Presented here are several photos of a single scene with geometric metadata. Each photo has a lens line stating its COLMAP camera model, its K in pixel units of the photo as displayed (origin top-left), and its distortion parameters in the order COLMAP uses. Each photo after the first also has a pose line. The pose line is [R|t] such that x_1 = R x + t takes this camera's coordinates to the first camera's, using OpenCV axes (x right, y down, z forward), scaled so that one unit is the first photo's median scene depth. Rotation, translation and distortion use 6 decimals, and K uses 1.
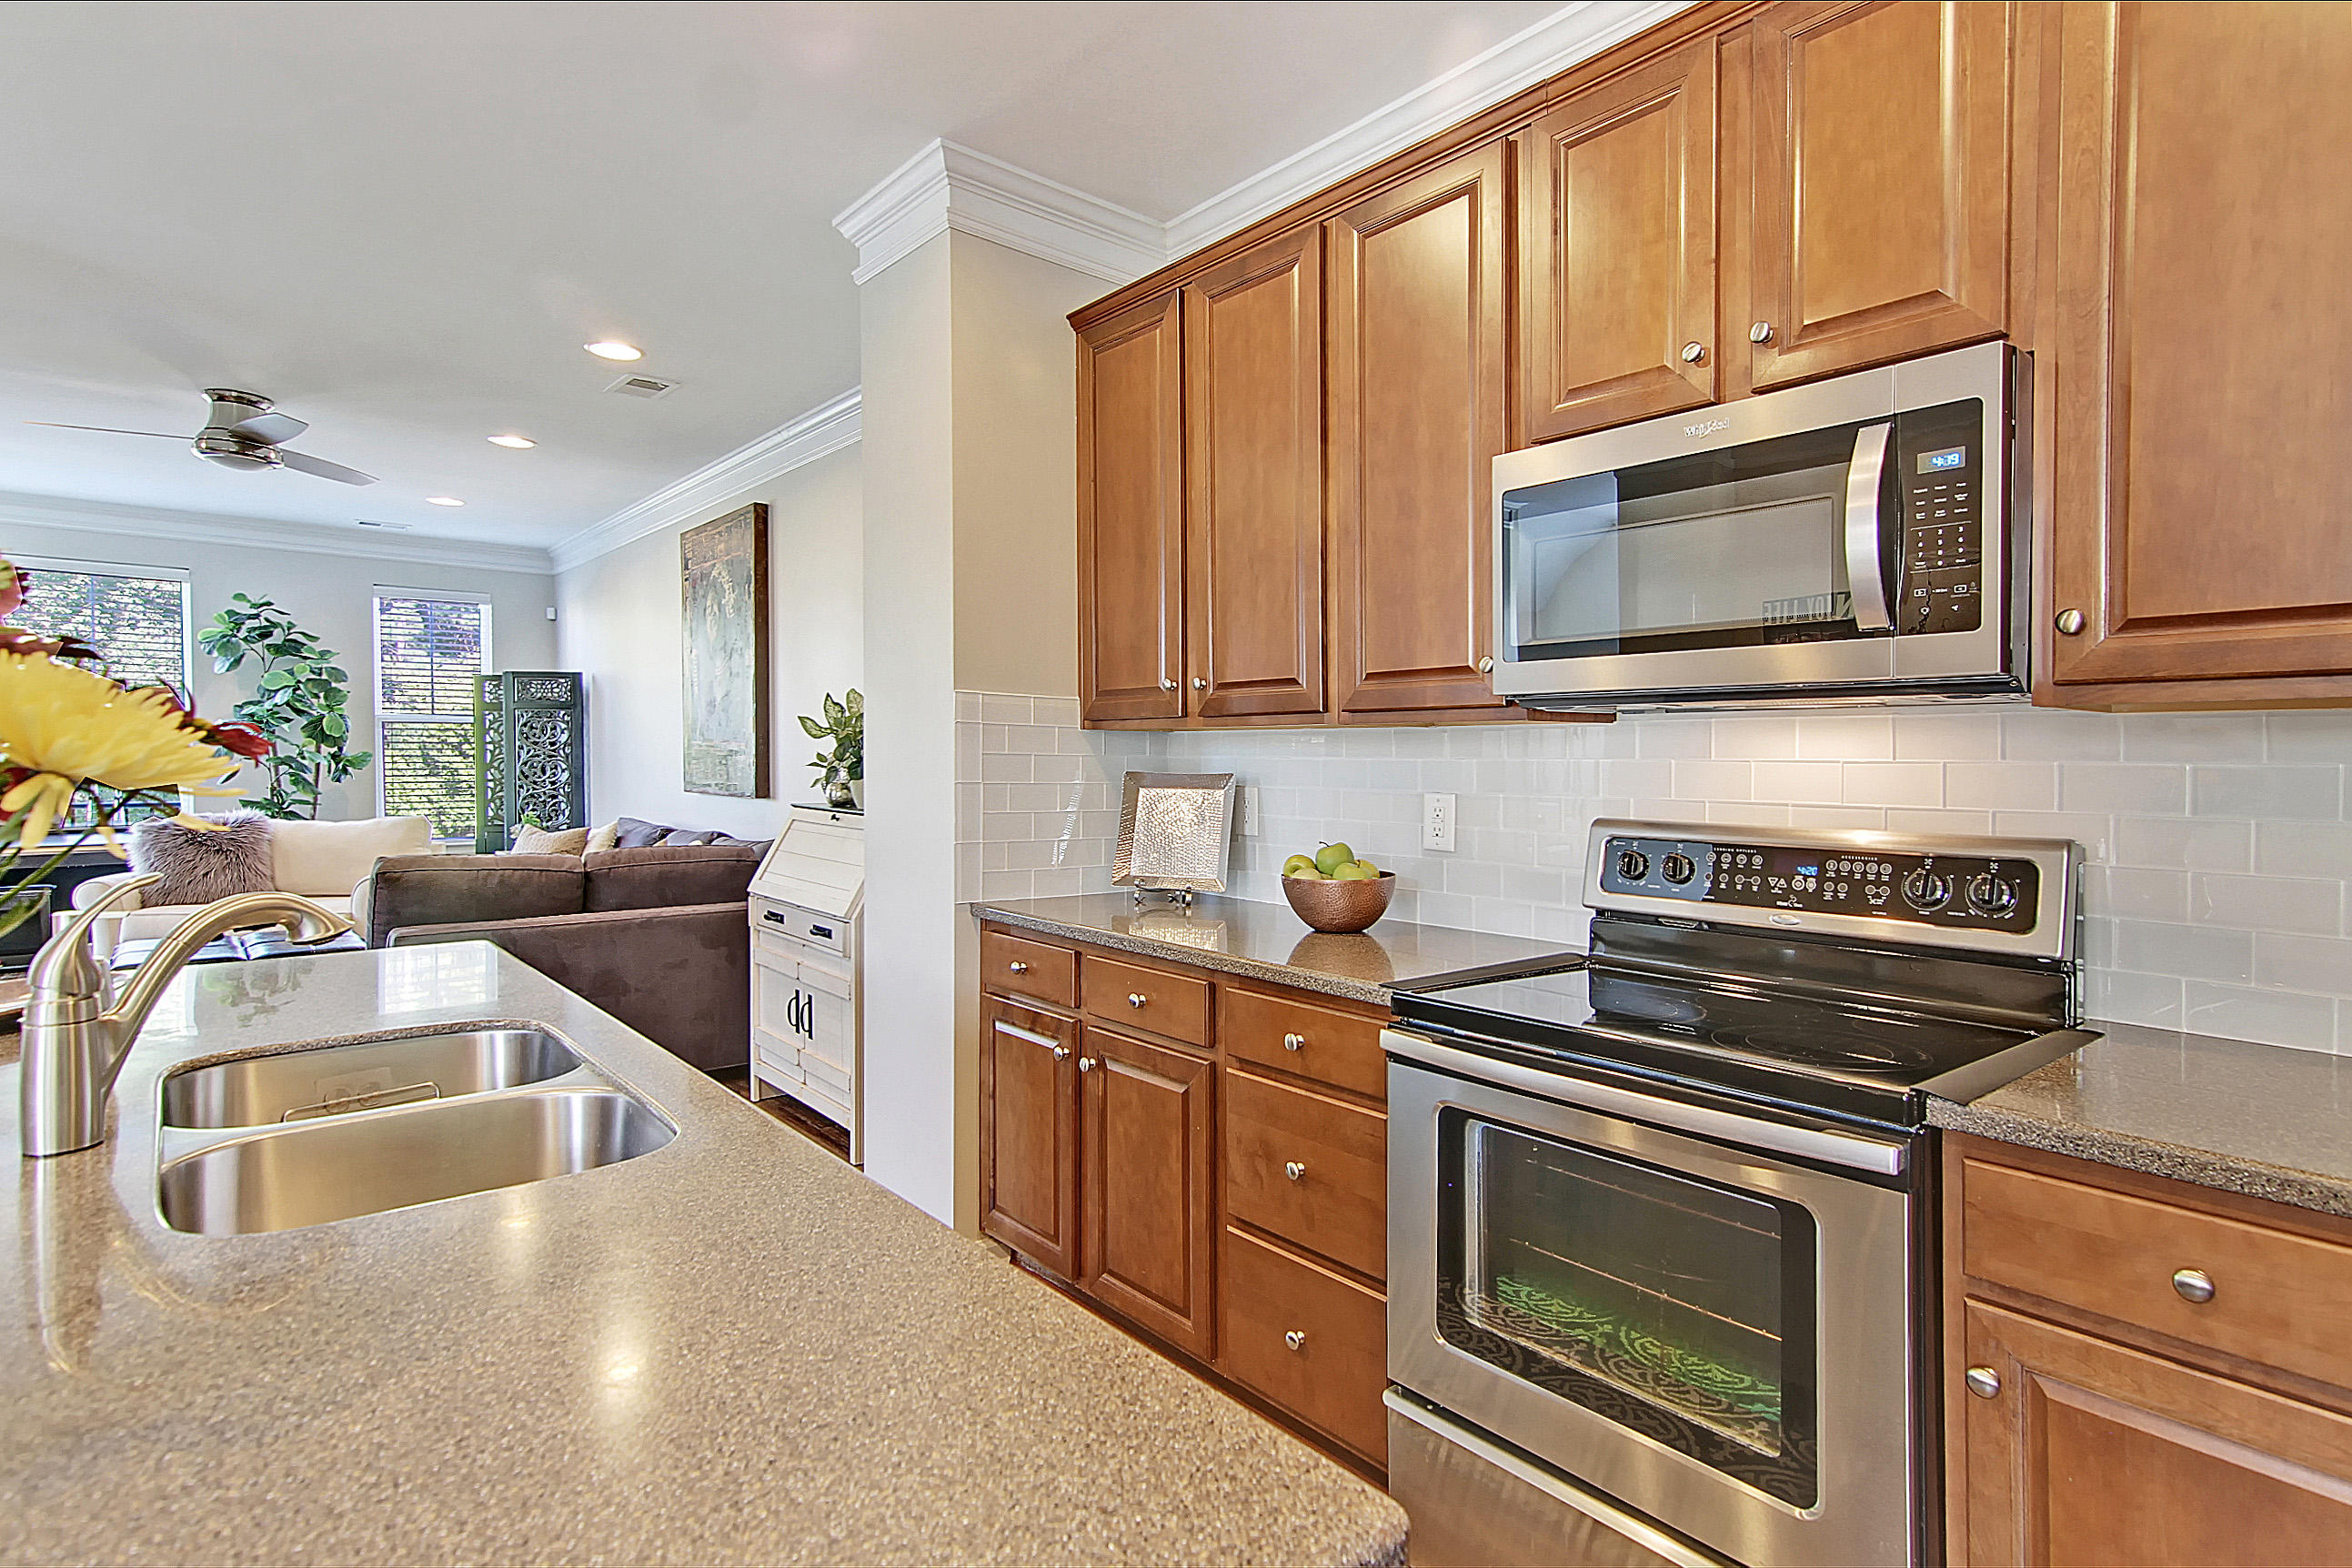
lens RADIAL K [[1214.9, 0, 1210.4], [0, 1214.9, 754.5], [0, 0, 1]] dist [0.004214, 0.002259]
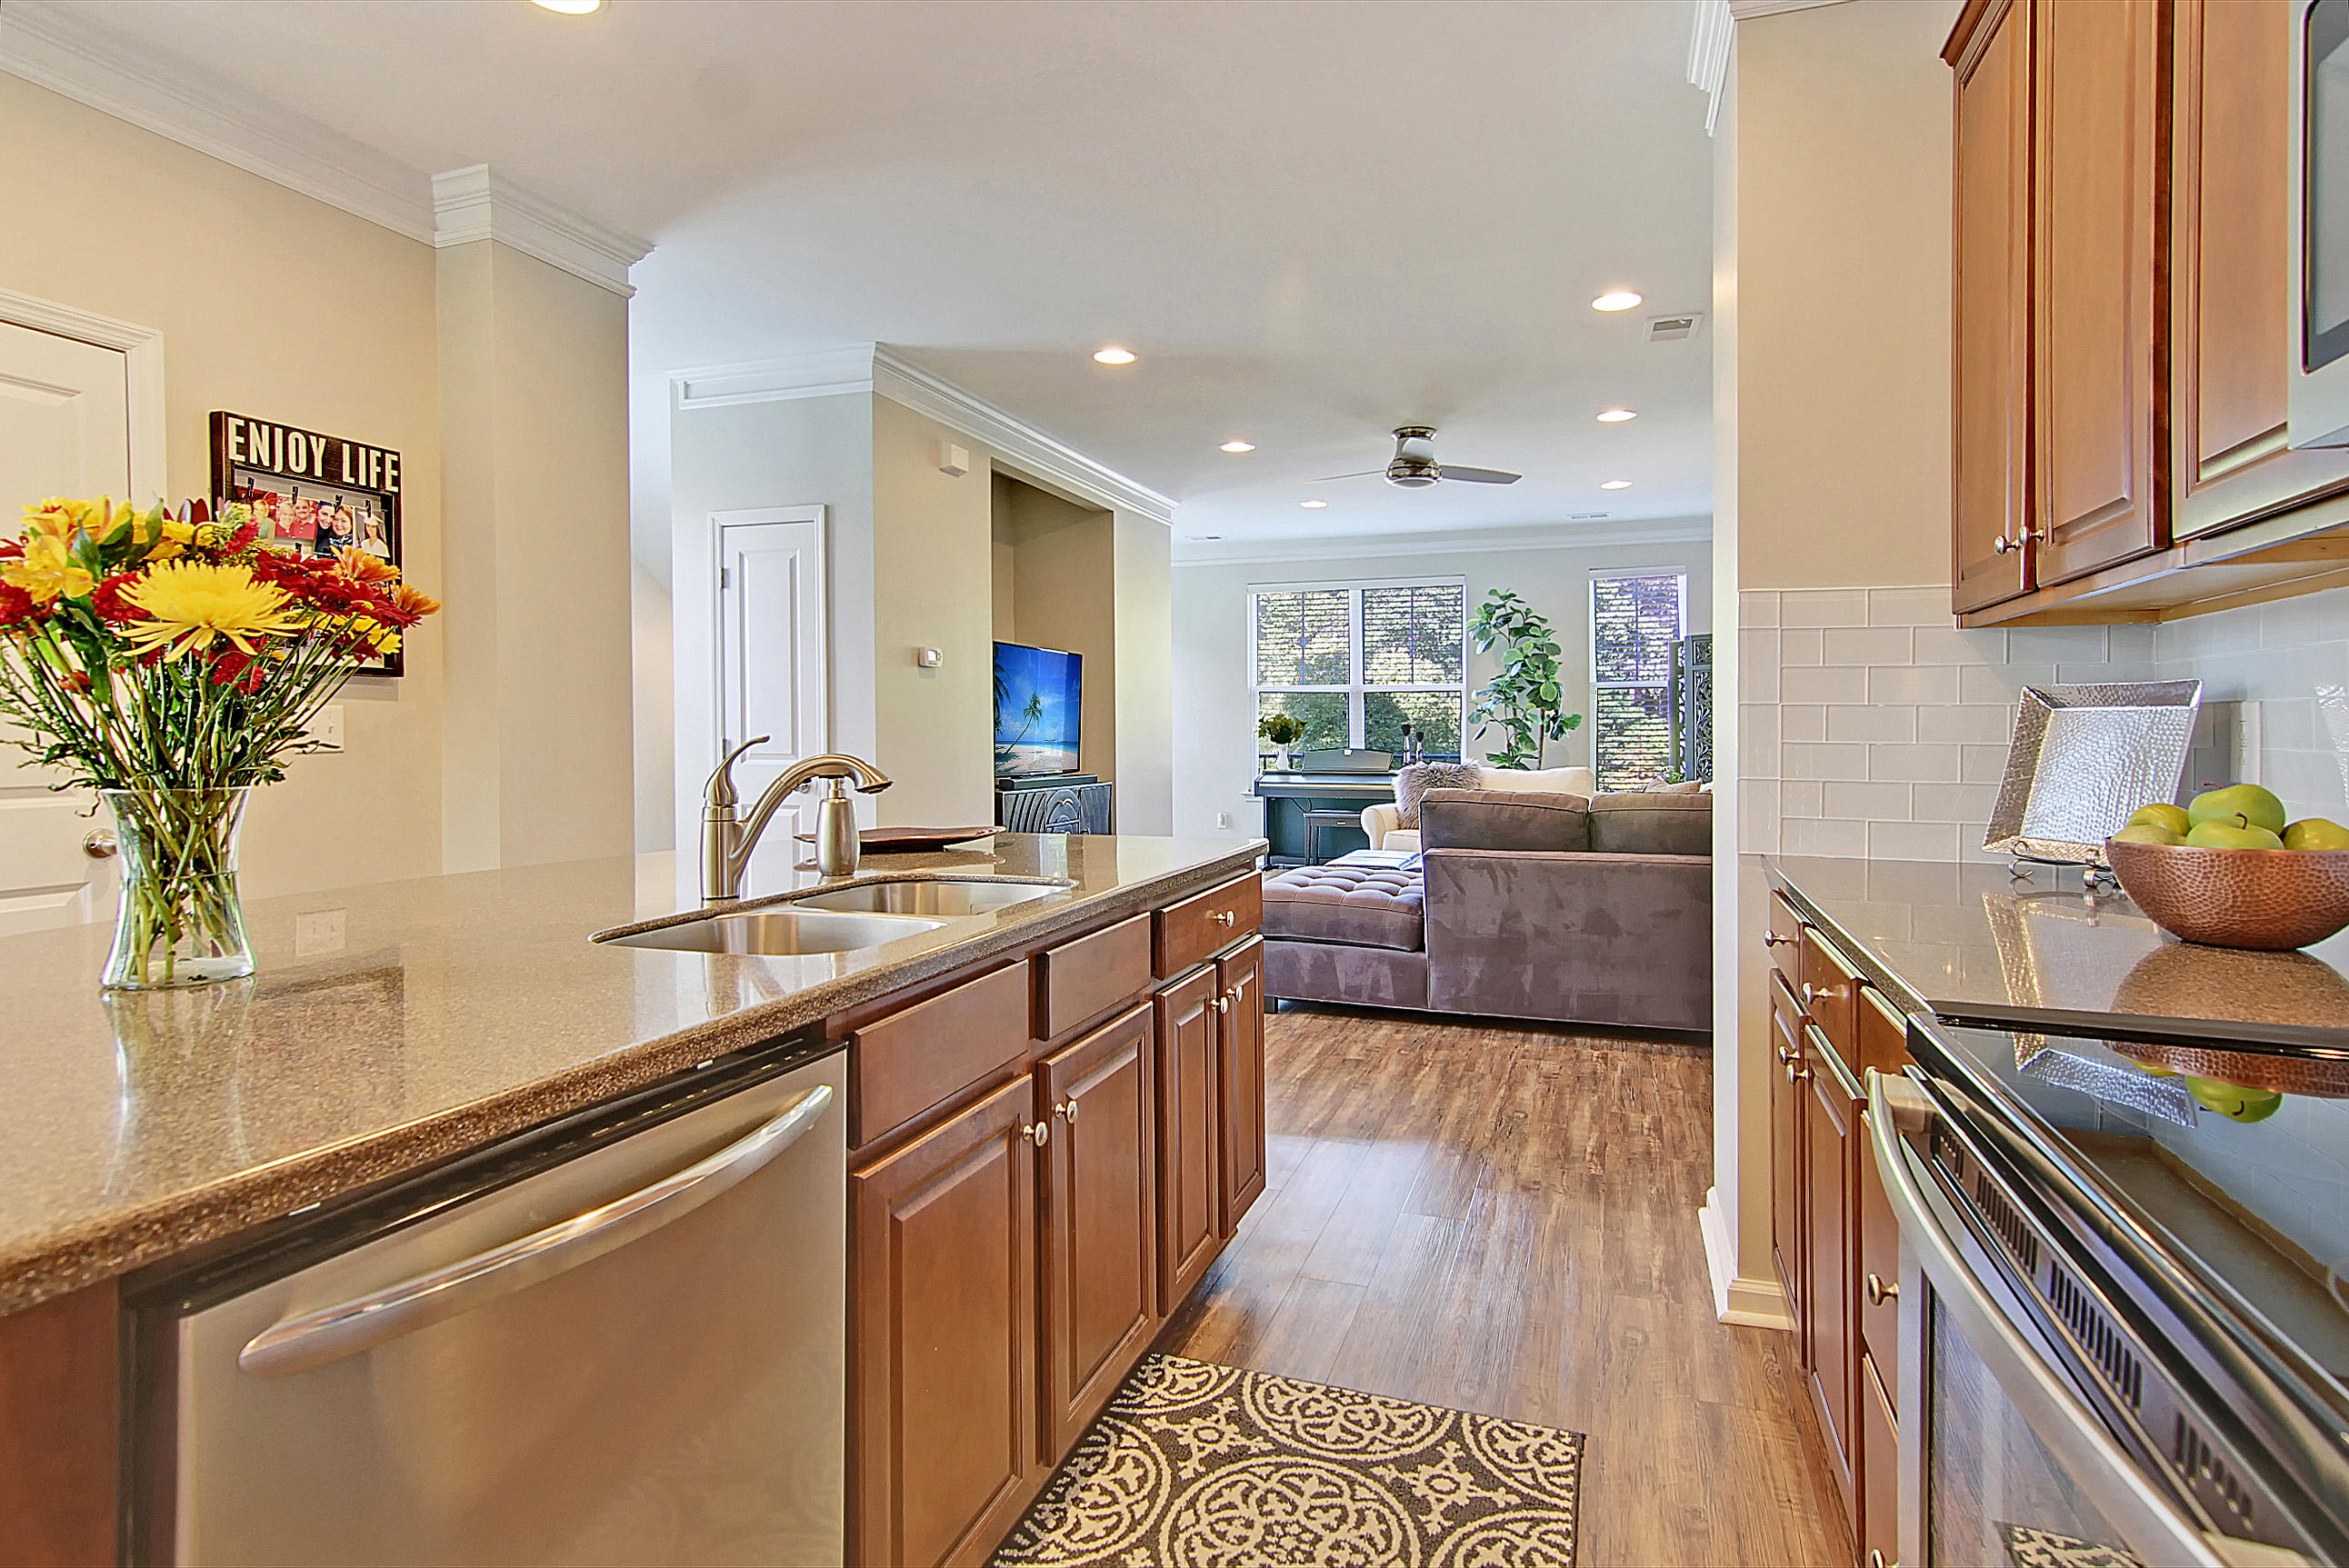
lens RADIAL K [[1195.5, 0, 1174.4], [0, 1195.5, 734.0], [0, 0, 1]] dist [0.026910, 0.000517]
pose [[0.494403, -0.002041, -0.869230, 0.346344], [0.003977, 0.999992, -0.000086, 0.047697], [0.869224, -0.003414, 0.494407, 0.315489]]
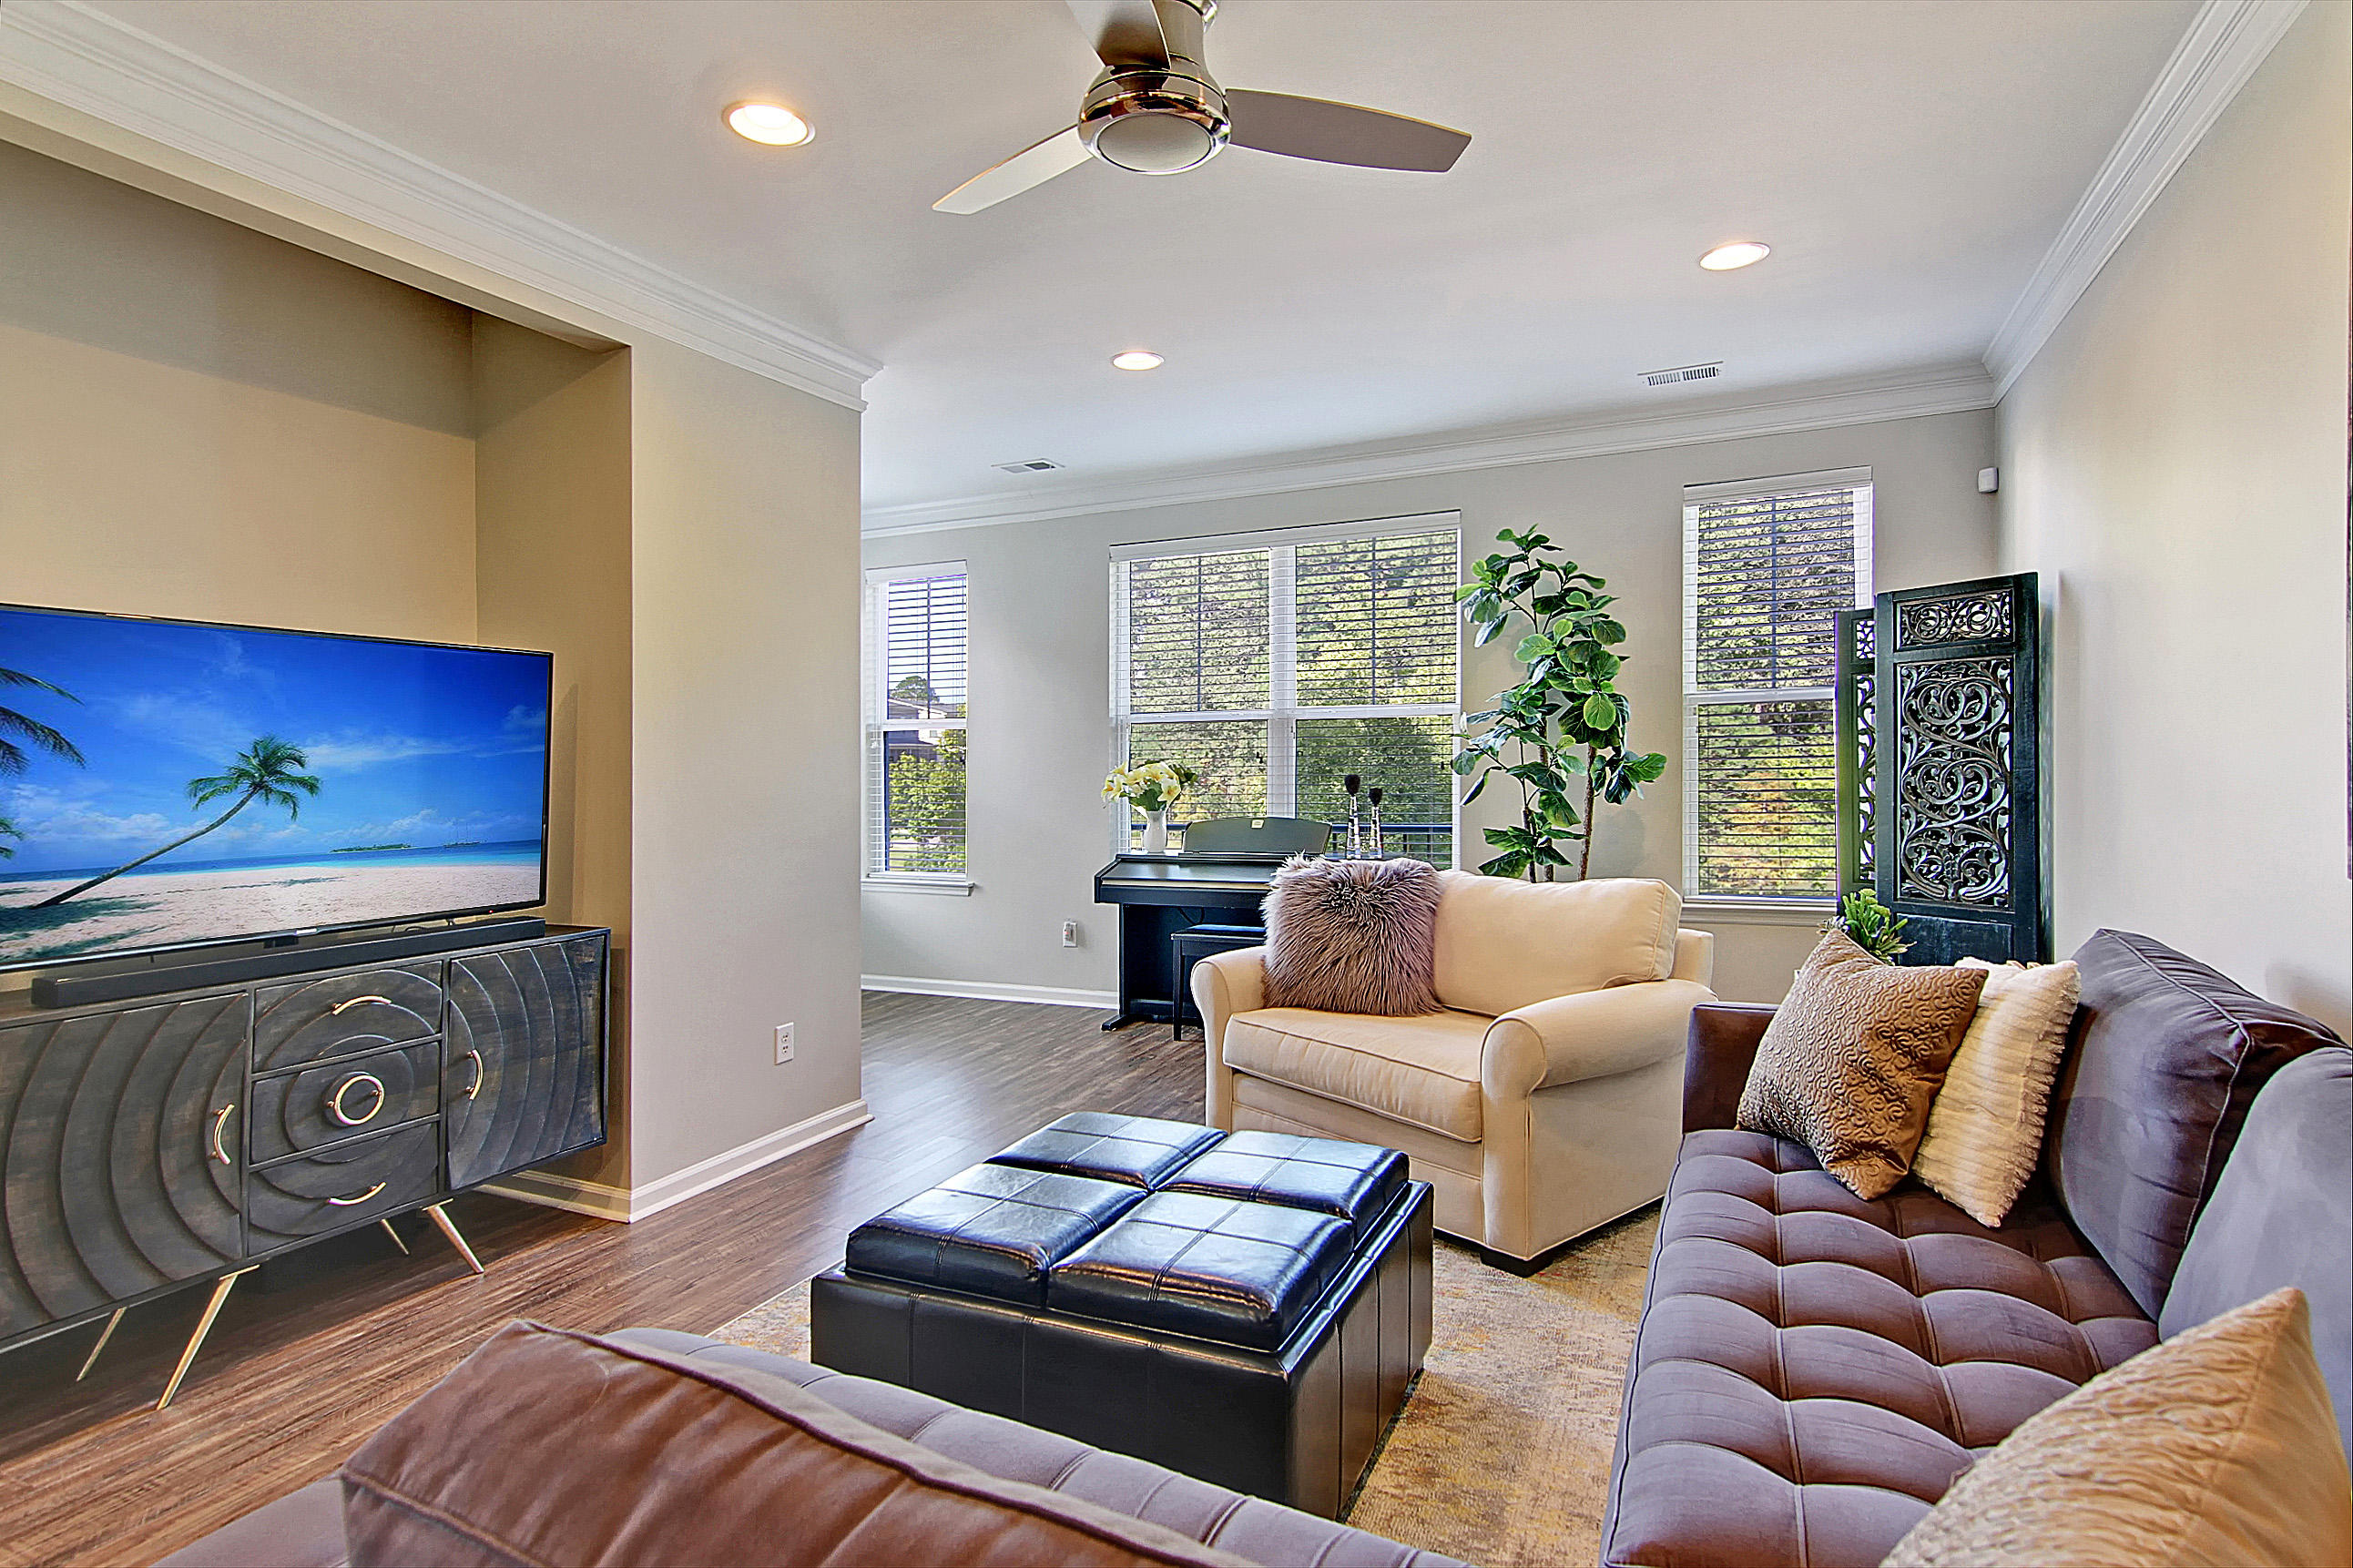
lens RADIAL K [[1194.7, 0, 1171.6], [0, 1194.7, 837.7], [0, 0, 1]] dist [0.003033, 0.000531]
pose [[0.414817, 0.044142, -0.908833, -0.753844], [0.024211, 0.997933, 0.059521, -0.005289], [0.909583, -0.046694, 0.412891, 1.632631]]
